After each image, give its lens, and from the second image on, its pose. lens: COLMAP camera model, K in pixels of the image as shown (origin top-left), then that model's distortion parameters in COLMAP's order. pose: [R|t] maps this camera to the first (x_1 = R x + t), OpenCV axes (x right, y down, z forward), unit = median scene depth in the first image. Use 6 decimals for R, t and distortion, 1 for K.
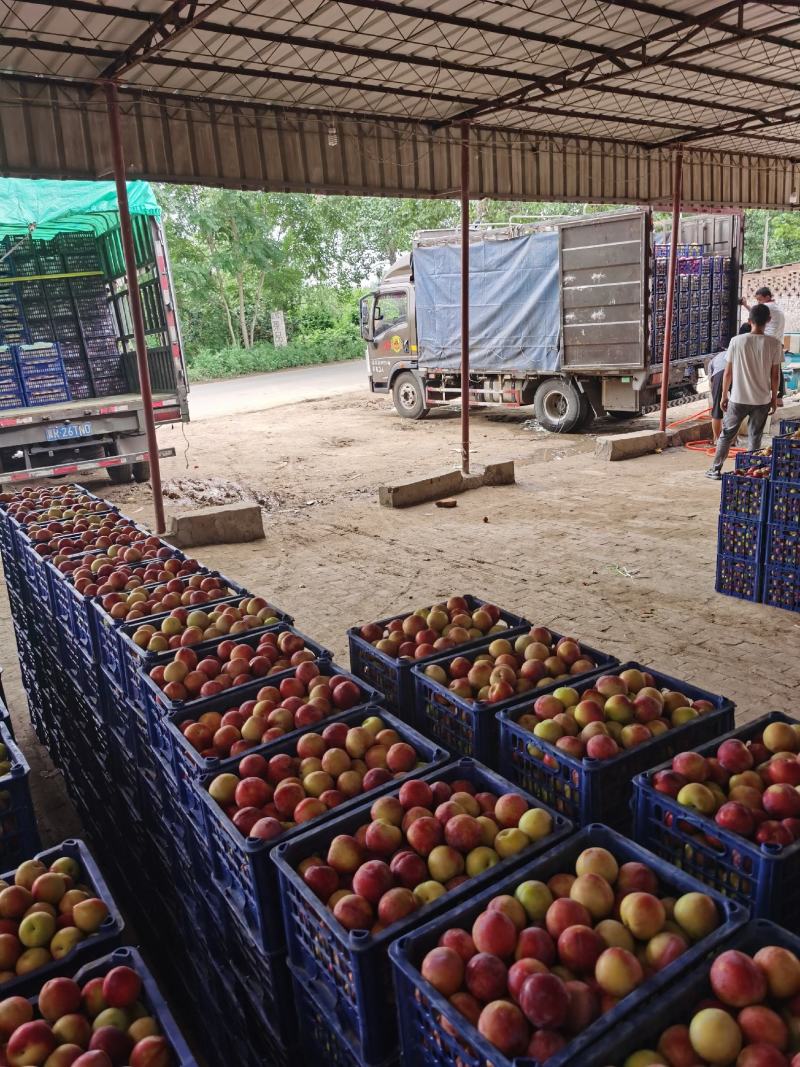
lens RADIAL K [[814.4, 0, 396.4], [0, 814.4, 538.1], [0, 0, 1]] dist [0.052747, -0.083787]
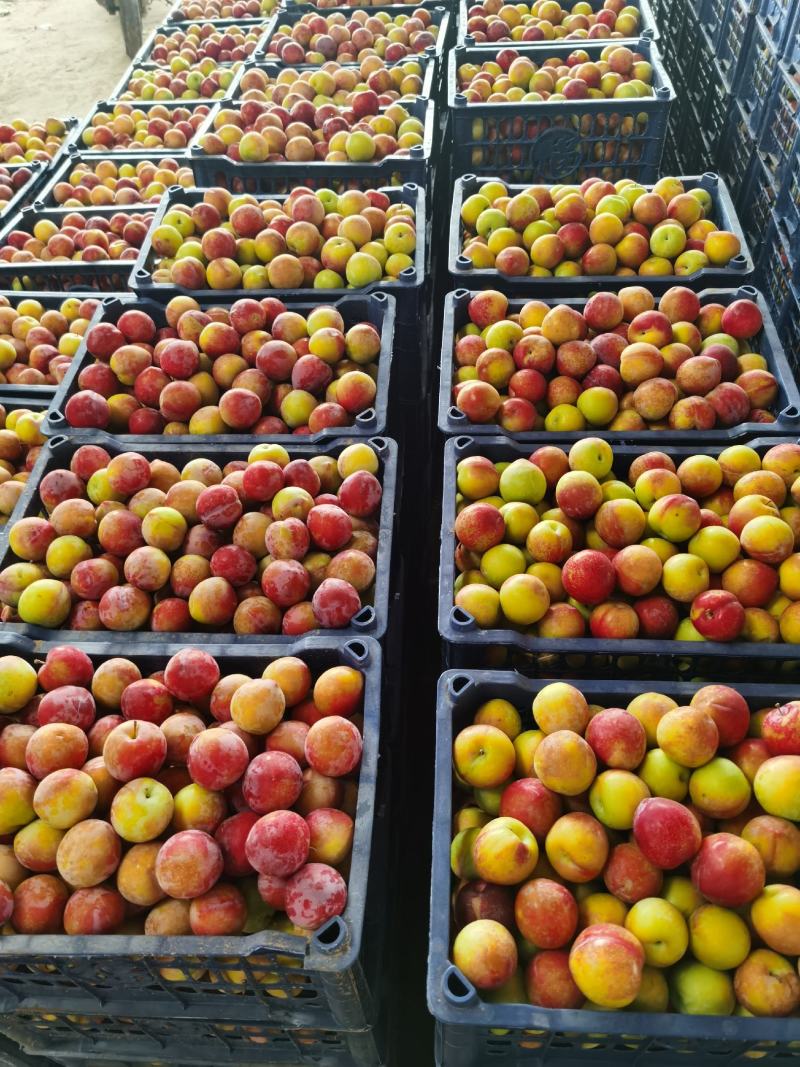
lens RADIAL K [[814.4, 0, 401.2], [0, 814.4, 513.6], [0, 0, 1]] dist [0.052747, -0.083787]
pose [[0.784084, 0.476842, -0.397283, -0.058270], [-0.154646, 0.770013, 0.619003, 0.069059], [0.601079, -0.423912, 0.677497, -0.000037]]
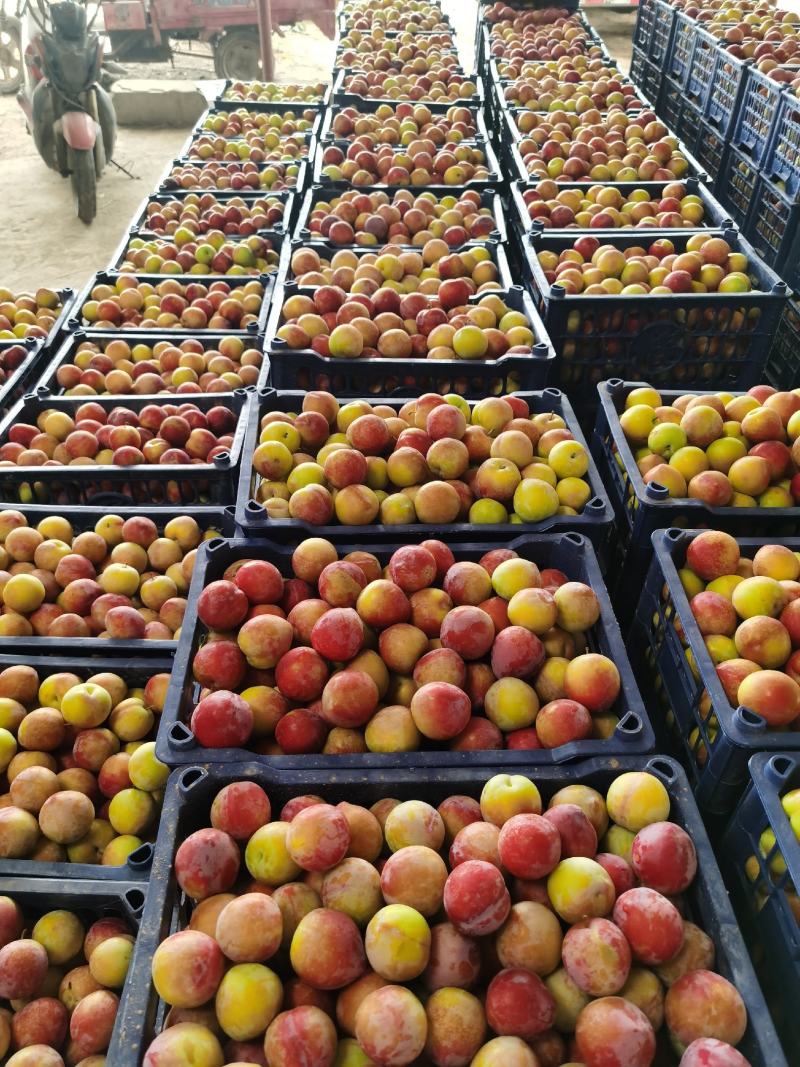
lens RADIAL K [[814.4, 0, 399.7], [0, 814.4, 542.0], [0, 0, 1]] dist [0.052747, -0.083787]
pose [[0.833657, 0.409480, -0.370597, -0.208653], [-0.201357, 0.850194, 0.486442, 0.097781], [0.514267, -0.330904, 0.791222, 0.026646]]
